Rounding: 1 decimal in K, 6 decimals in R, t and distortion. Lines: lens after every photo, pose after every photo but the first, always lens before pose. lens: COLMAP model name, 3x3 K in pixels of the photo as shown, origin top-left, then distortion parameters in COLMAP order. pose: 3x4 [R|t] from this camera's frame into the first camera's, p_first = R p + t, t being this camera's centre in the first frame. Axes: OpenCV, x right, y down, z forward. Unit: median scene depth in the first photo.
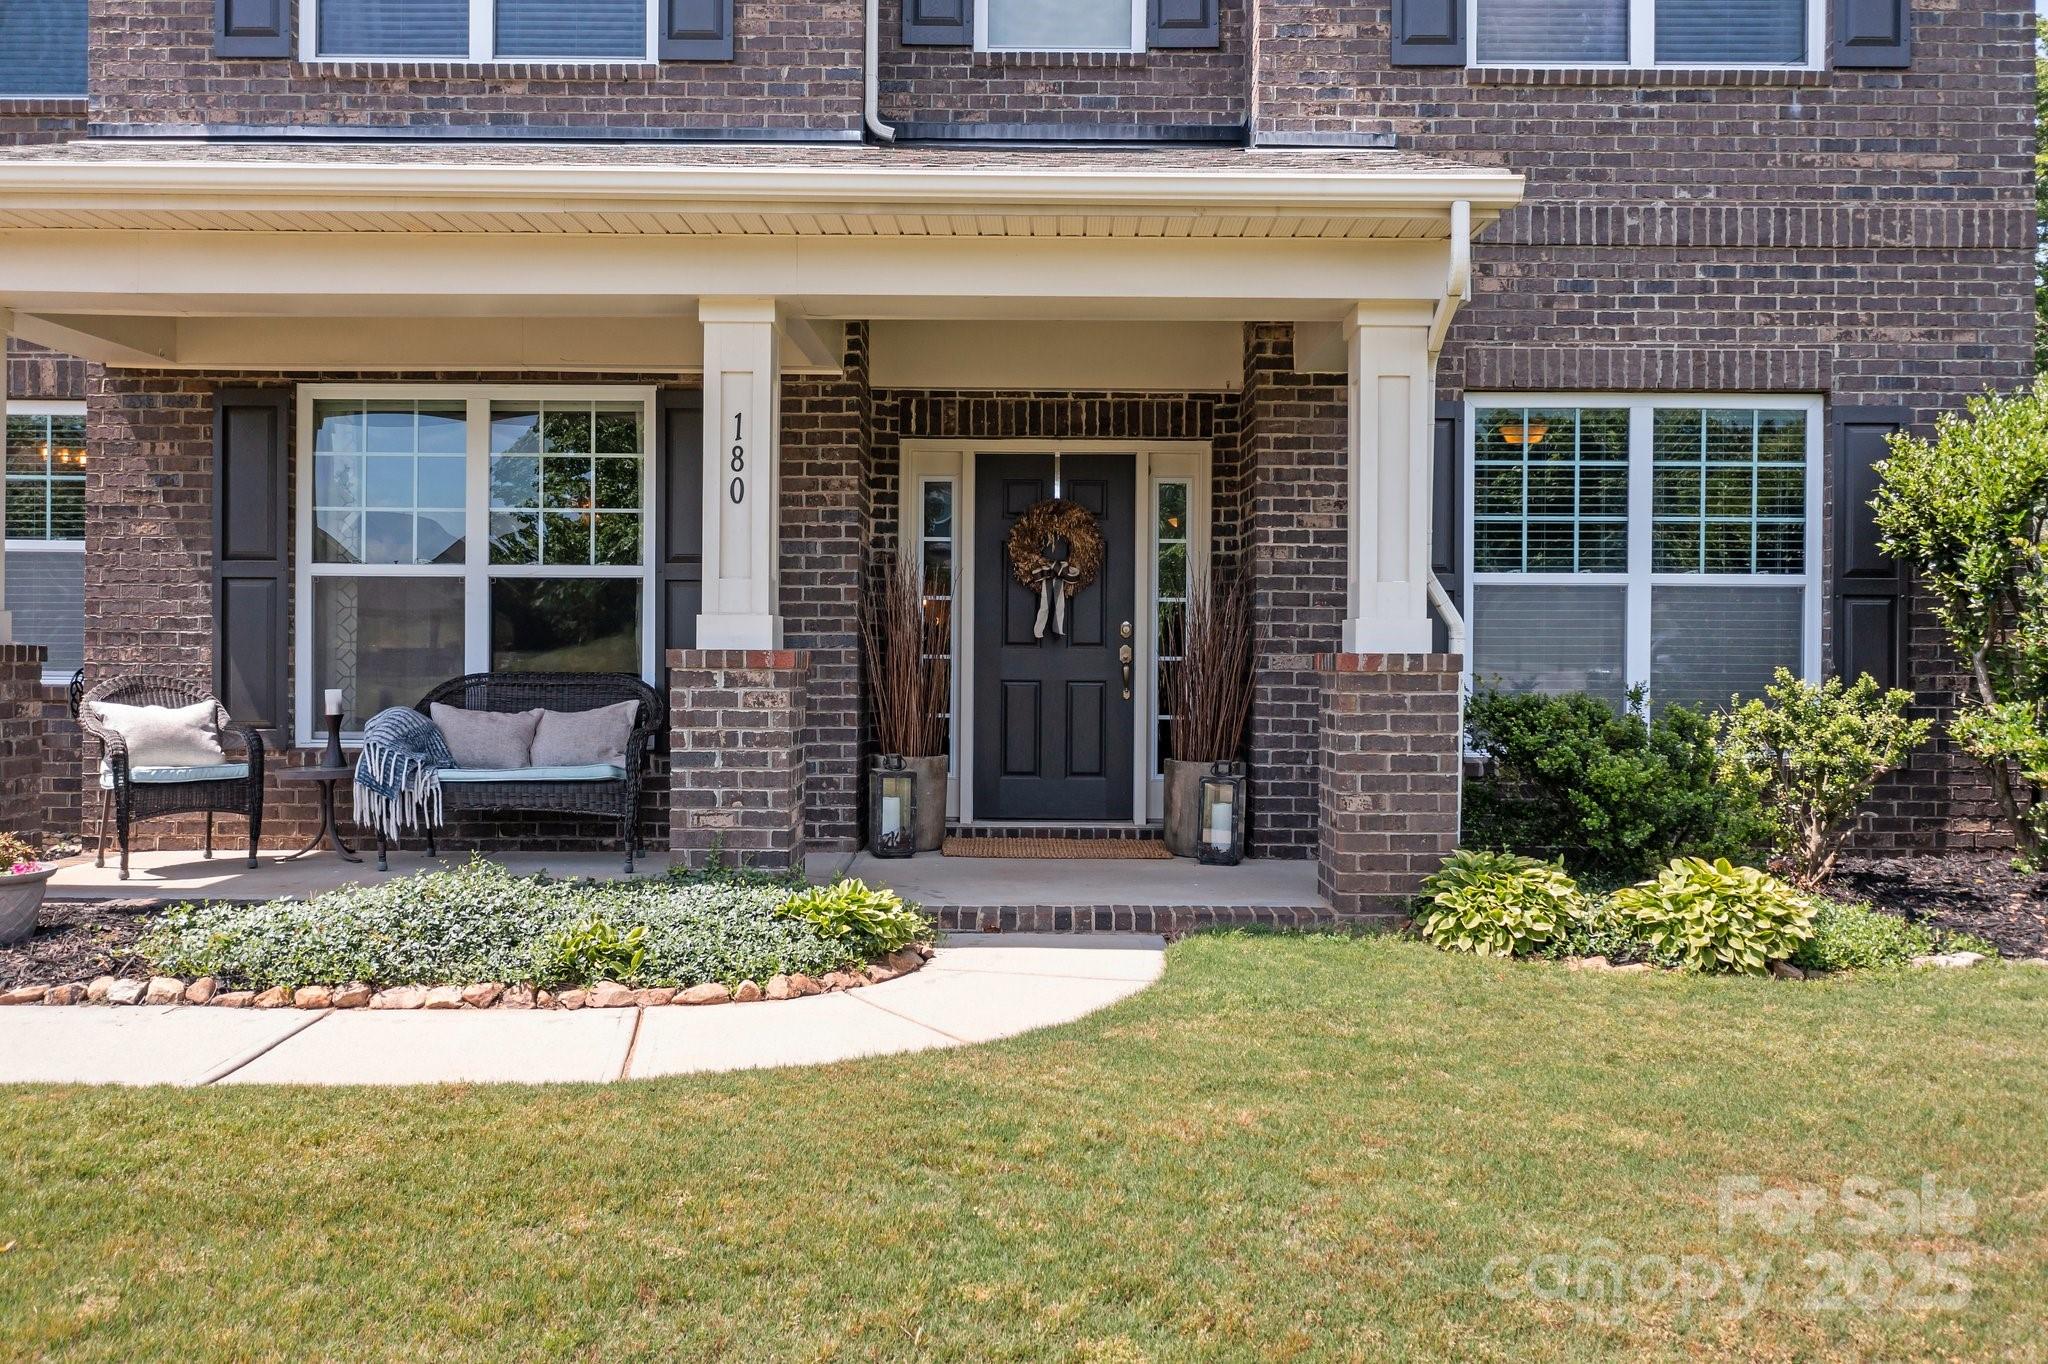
lens RADIAL K [[1638.1, 0, 1026.0], [0, 1638.1, 650.1], [0, 0, 1]] dist [-0.005197, 0.005355]
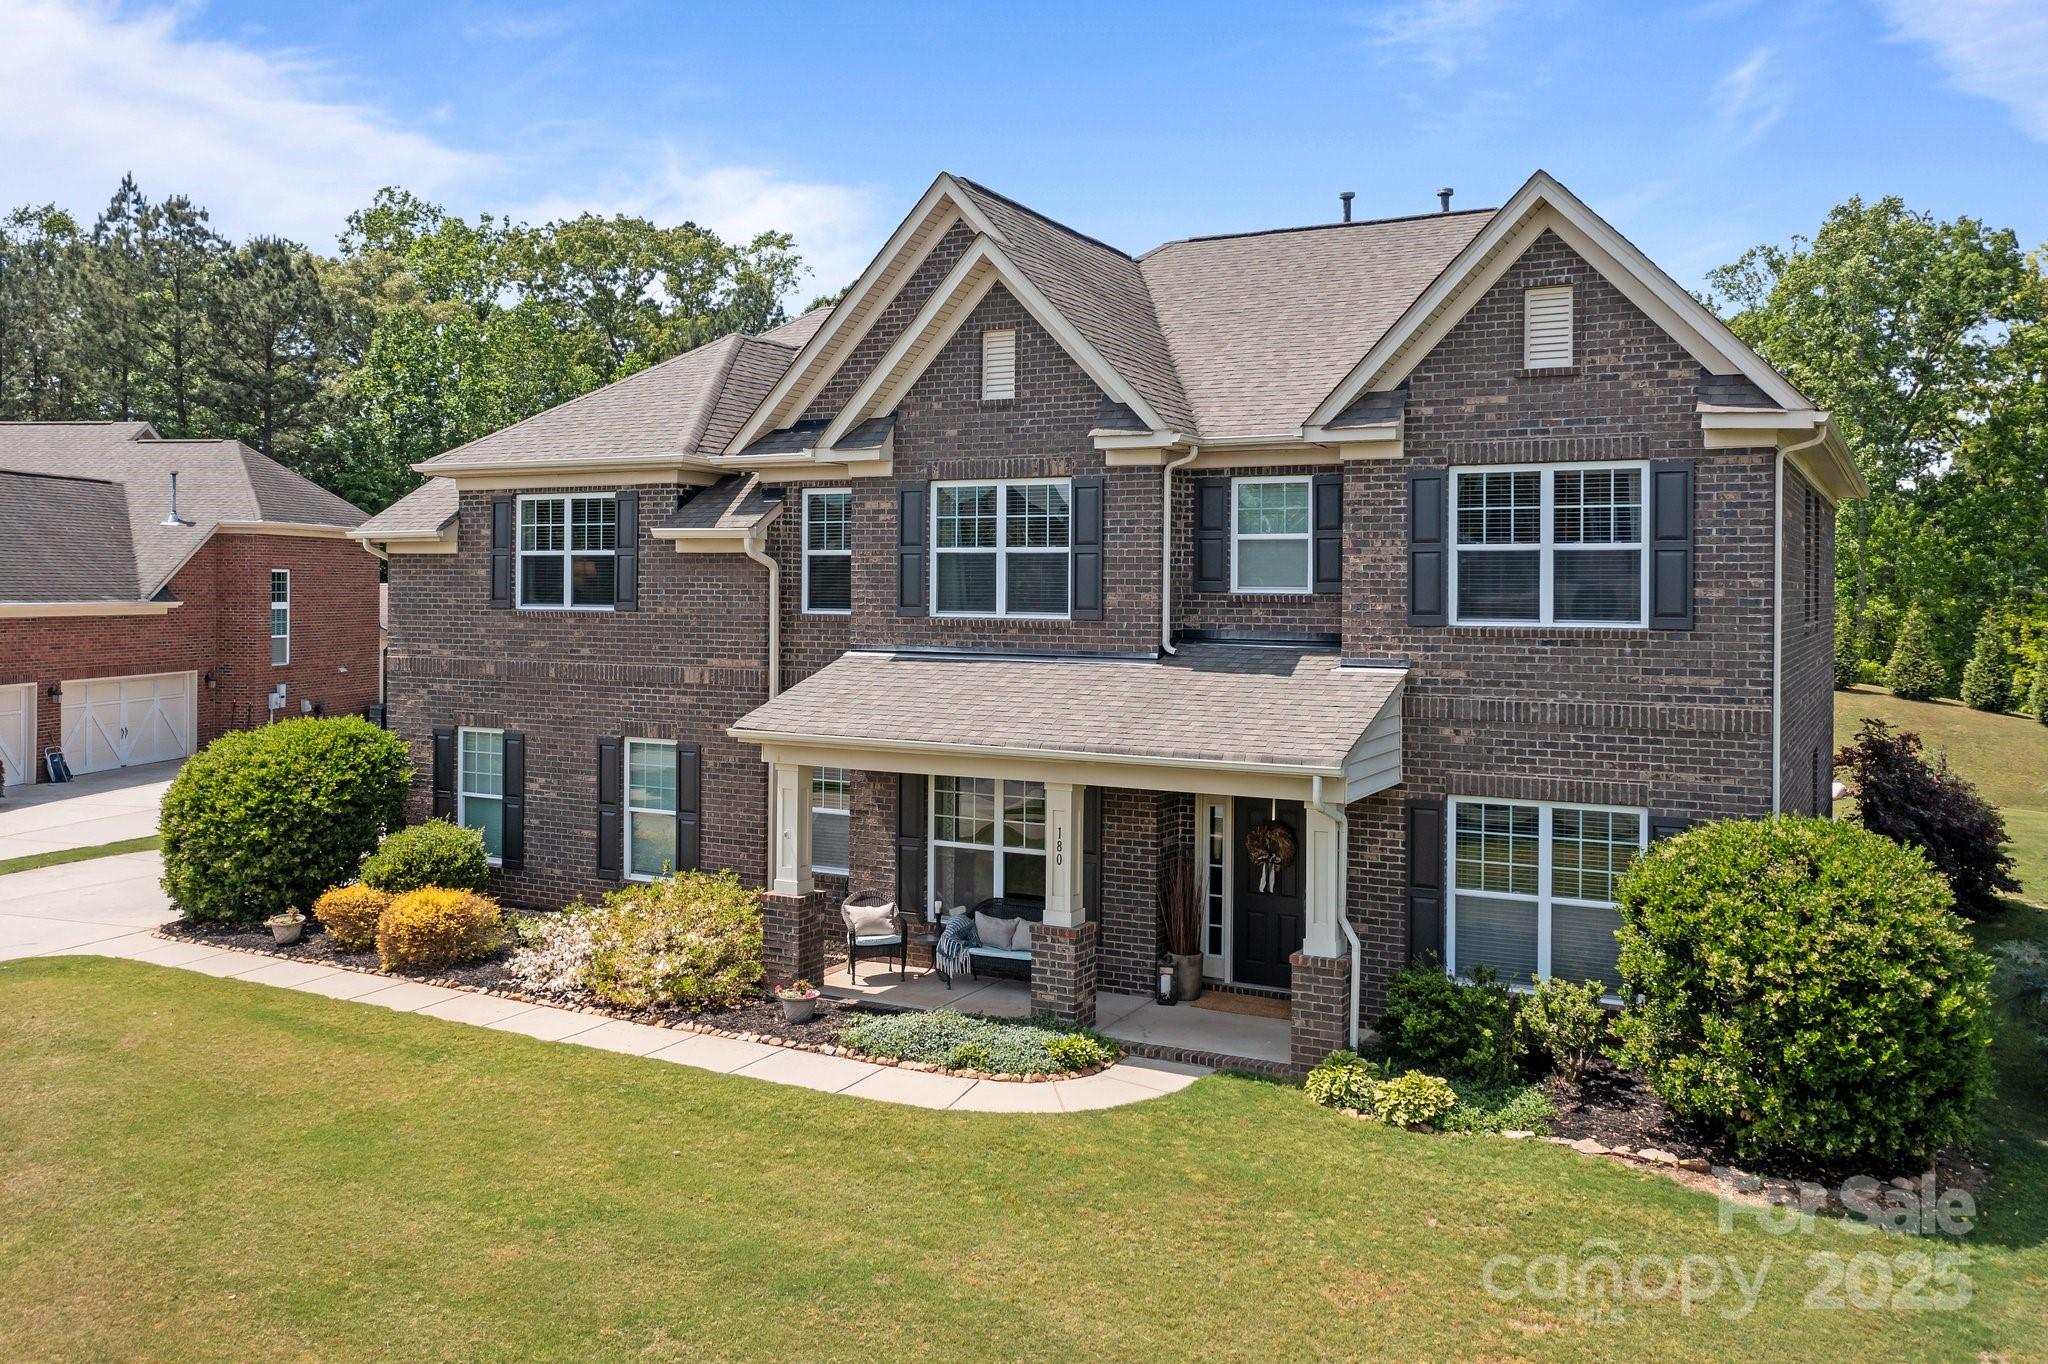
lens RADIAL K [[1654.0, 0, 1031.4], [0, 1654.0, 581.0], [0, 0, 1]] dist [-0.001014, -0.004854]
pose [[0.881862, -0.001467, -0.471506, 0.754457], [-0.001791, 0.999978, -0.006462, -0.396014], [0.471505, 0.006543, 0.881839, -0.942255]]
